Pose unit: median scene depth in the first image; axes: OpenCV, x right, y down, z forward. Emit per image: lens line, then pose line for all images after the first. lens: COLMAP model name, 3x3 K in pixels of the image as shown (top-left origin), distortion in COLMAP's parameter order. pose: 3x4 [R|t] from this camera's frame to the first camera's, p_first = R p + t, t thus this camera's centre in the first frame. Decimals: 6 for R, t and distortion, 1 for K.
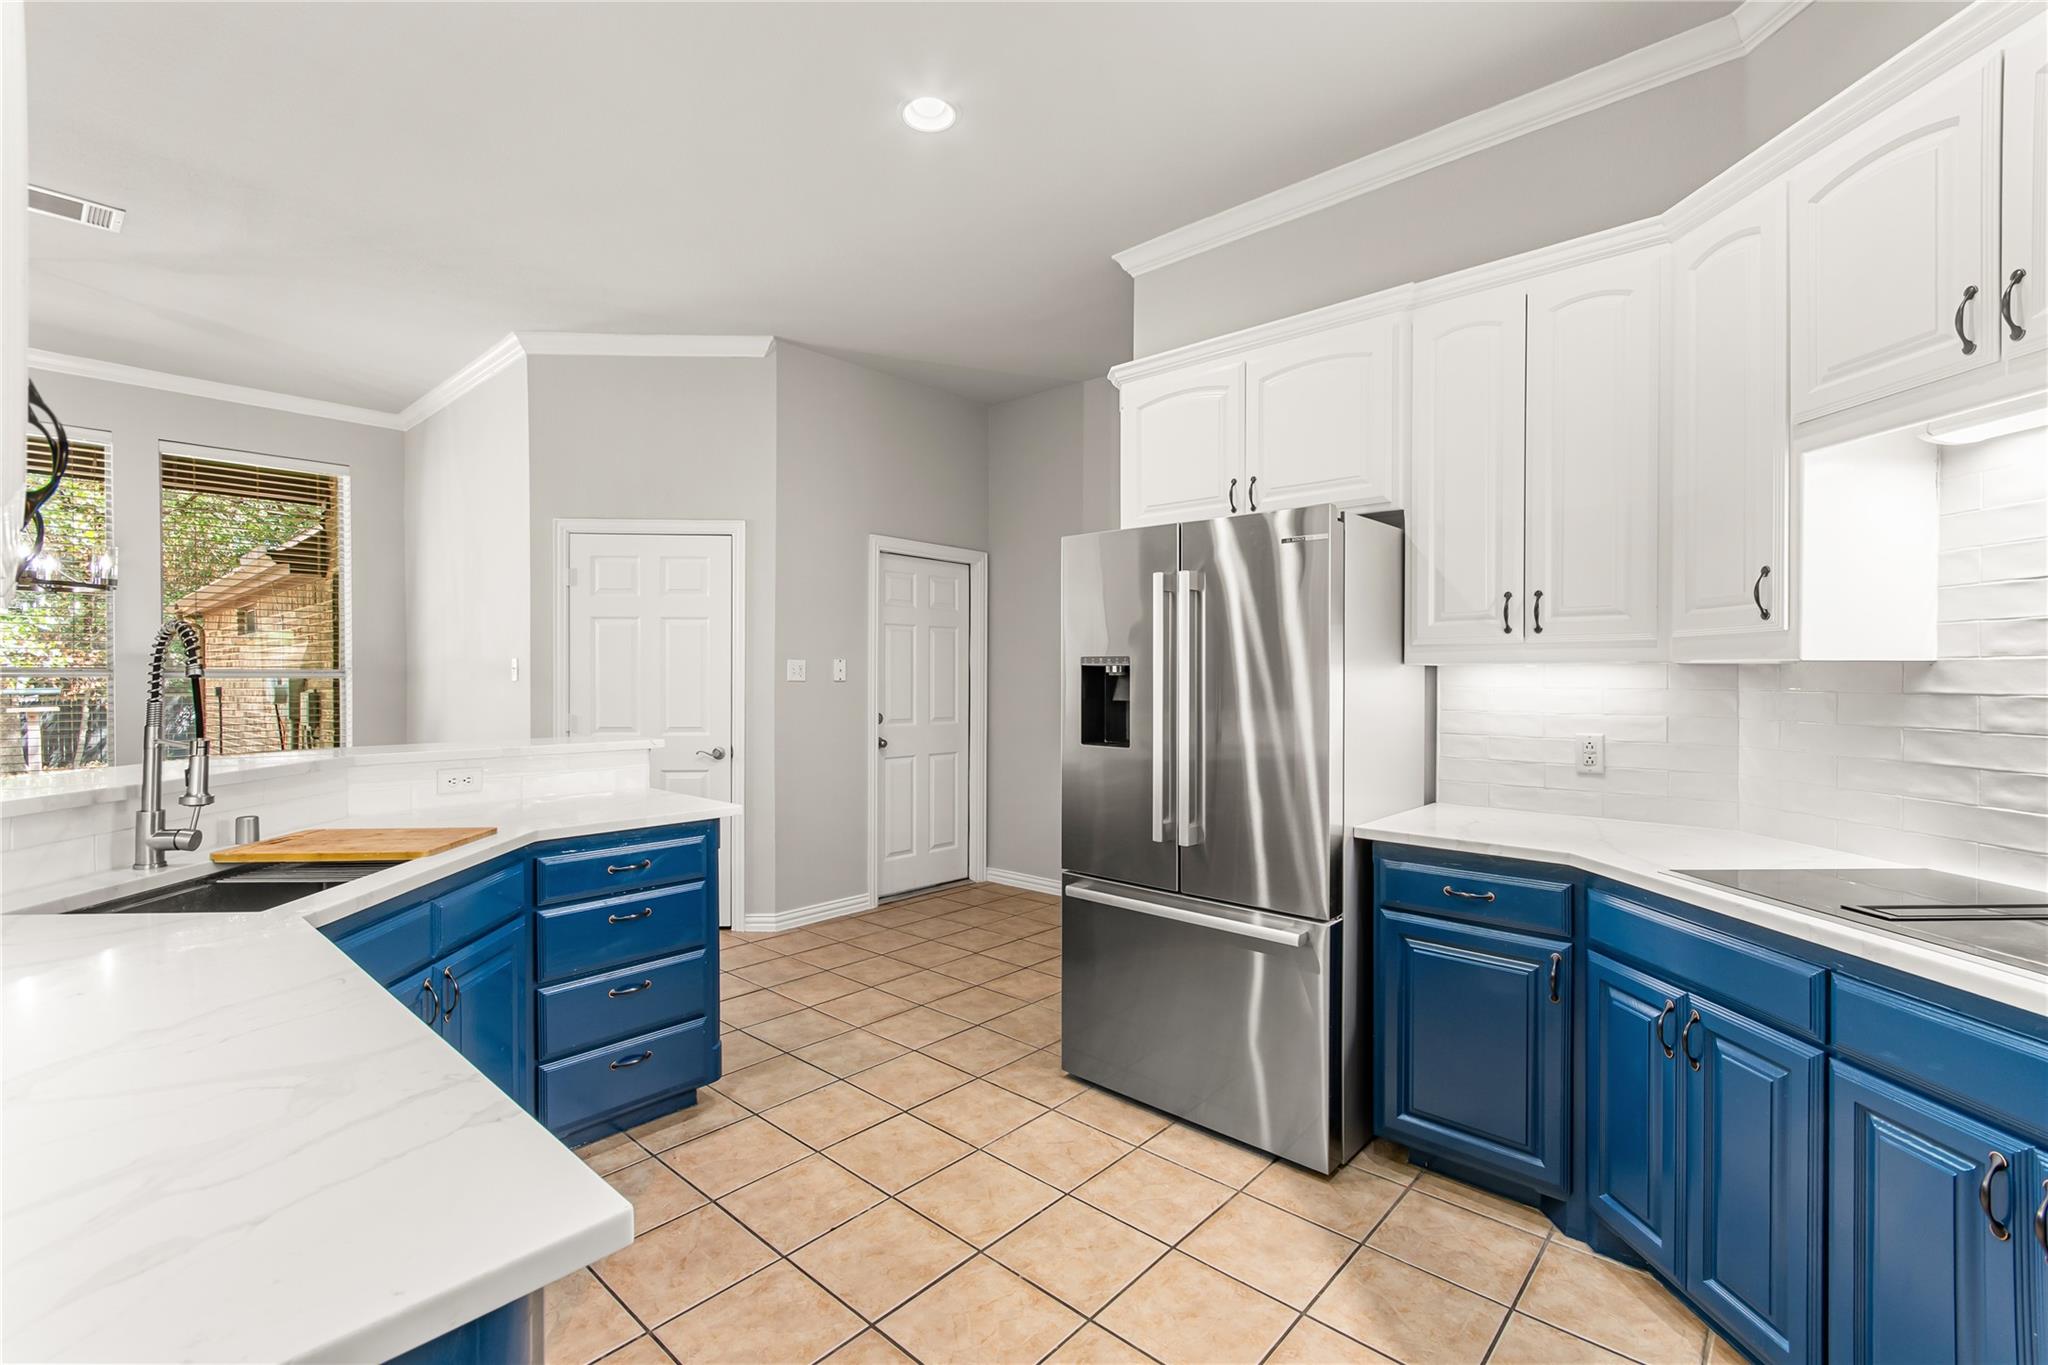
lens RADIAL K [[901.0, 0, 1026.8], [0, 901.0, 675.0], [0, 0, 1]] dist [0.004443, -0.000839]
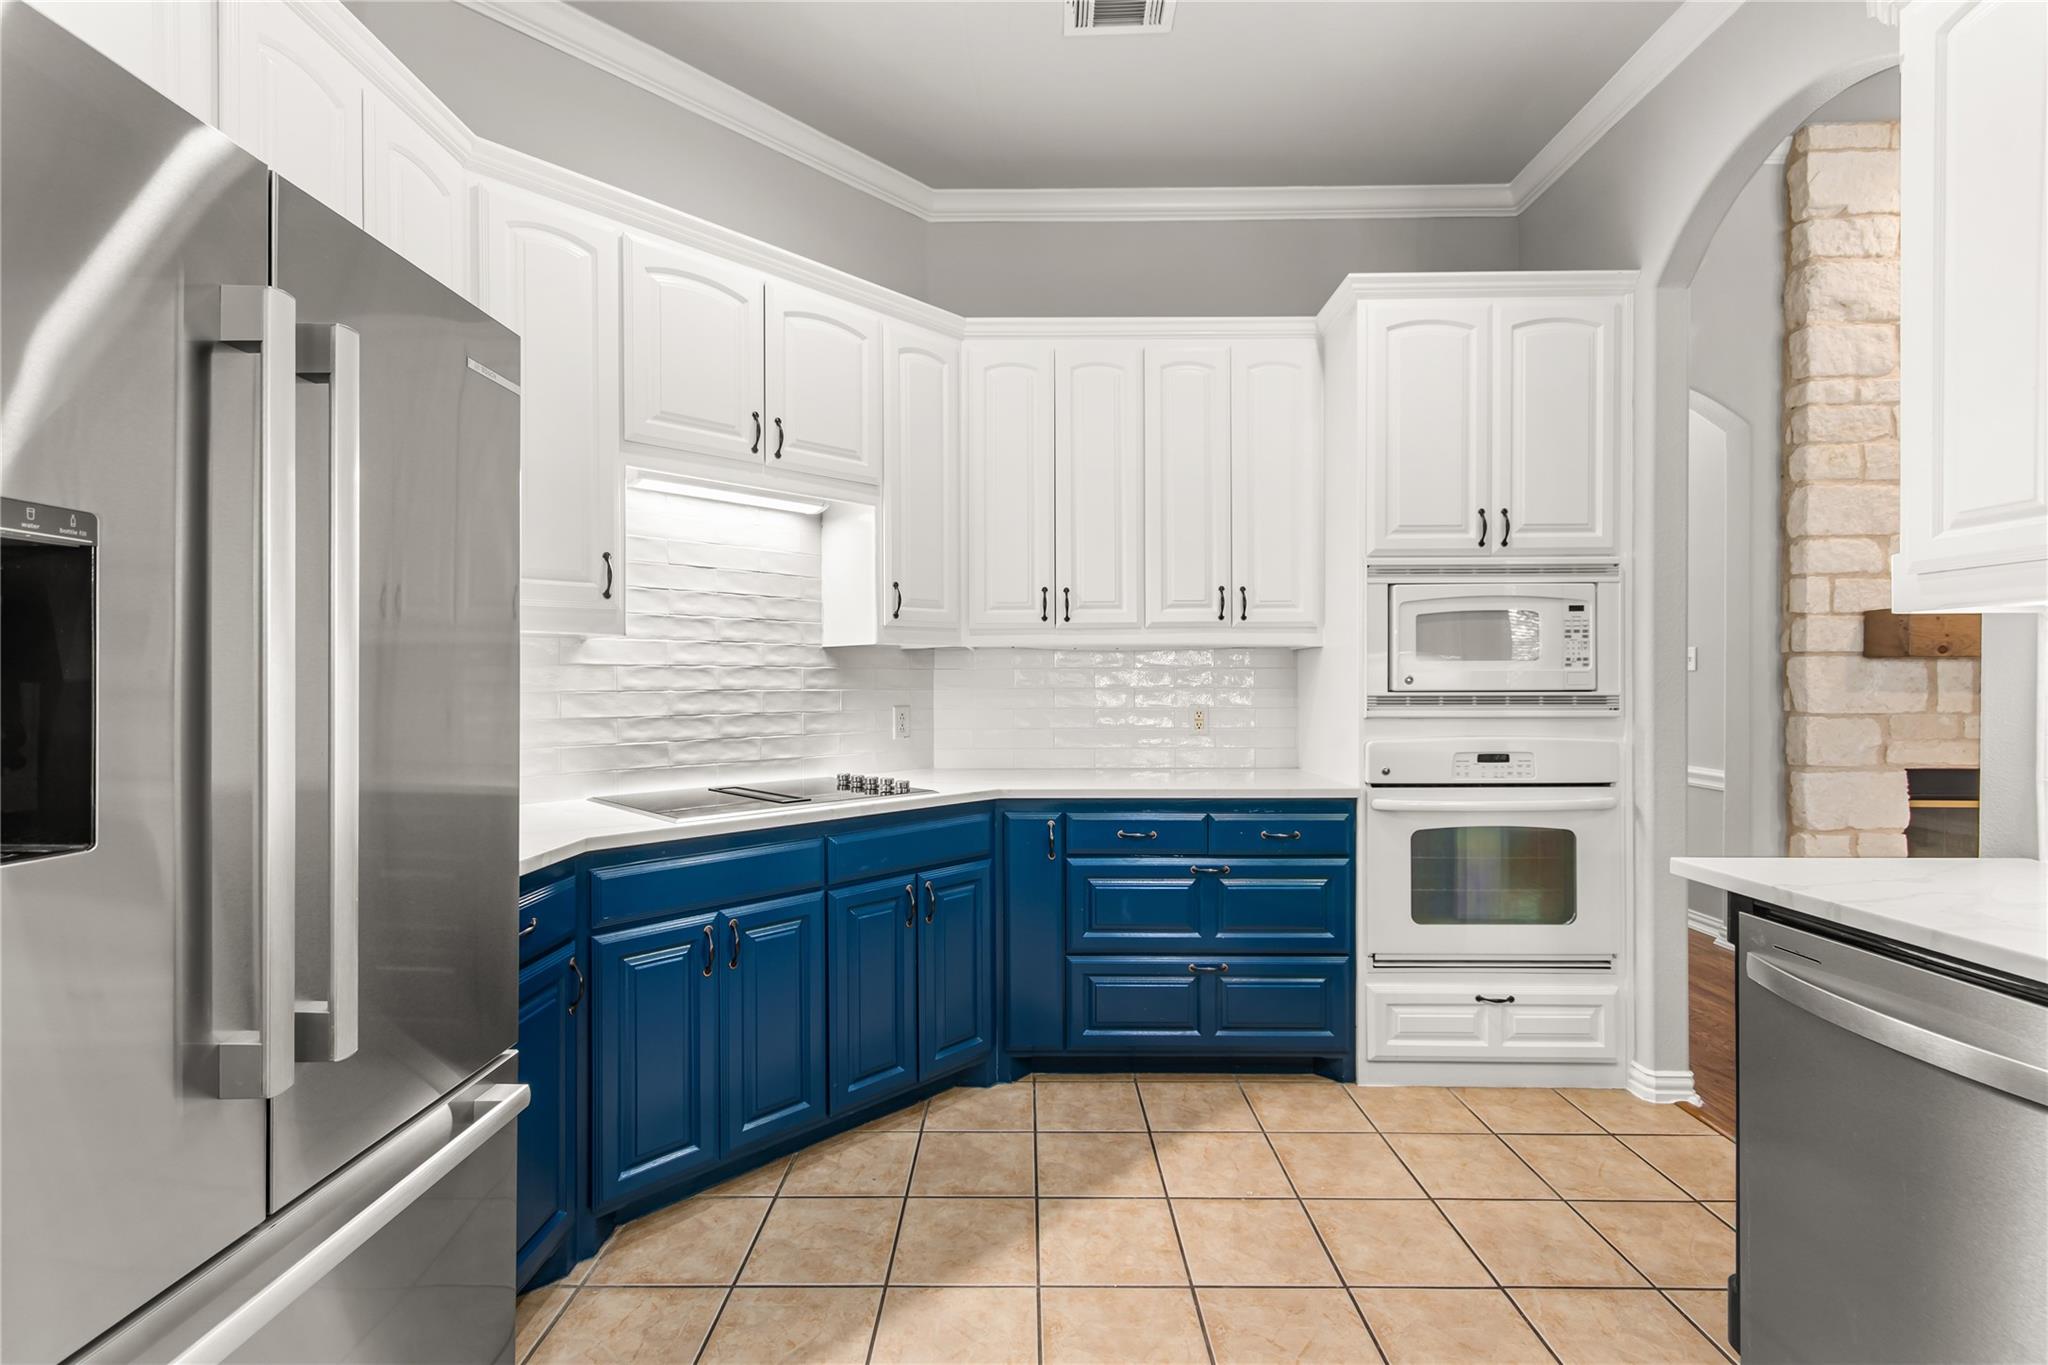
lens RADIAL K [[901.0, 0, 1016.2], [0, 901.0, 683.4], [0, 0, 1]] dist [0.004443, -0.000839]
pose [[-0.659927, -0.004373, 0.751317, -0.285571], [-0.000561, 0.999986, 0.005328, 0.029407], [-0.751329, 0.003094, -0.659920, 1.009613]]
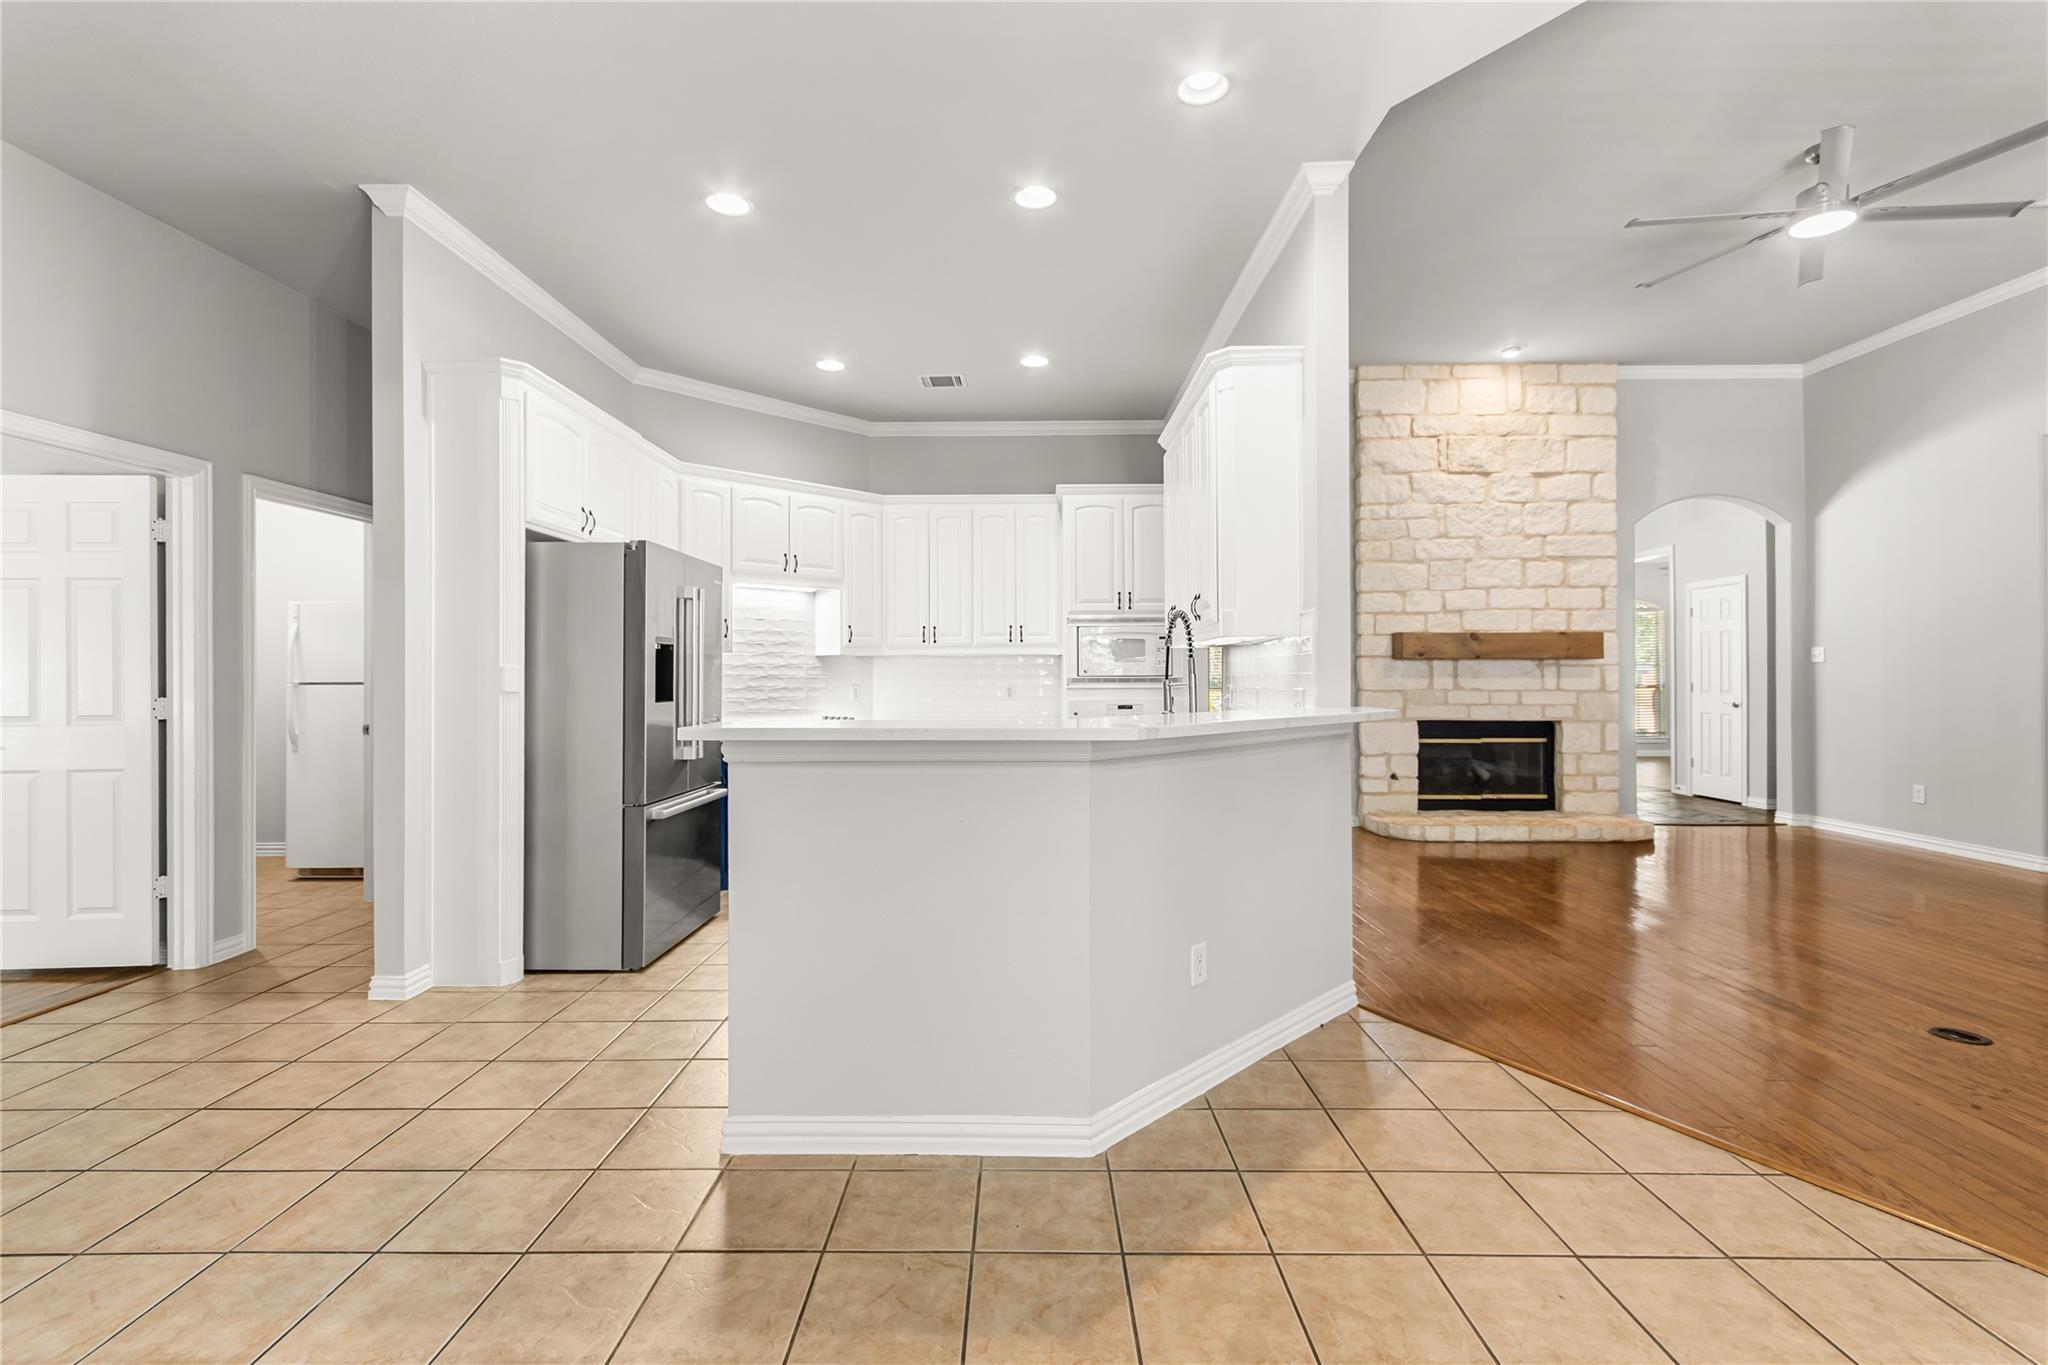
lens RADIAL K [[901.0, 0, 1016.1], [0, 901.0, 669.4], [0, 0, 1]] dist [0.004443, -0.000839]
pose [[-0.661123, 0.006126, 0.750252, -1.372752], [0.001494, 0.999975, -0.006849, 0.042409], [-0.750276, -0.003407, -0.661116, 1.600207]]
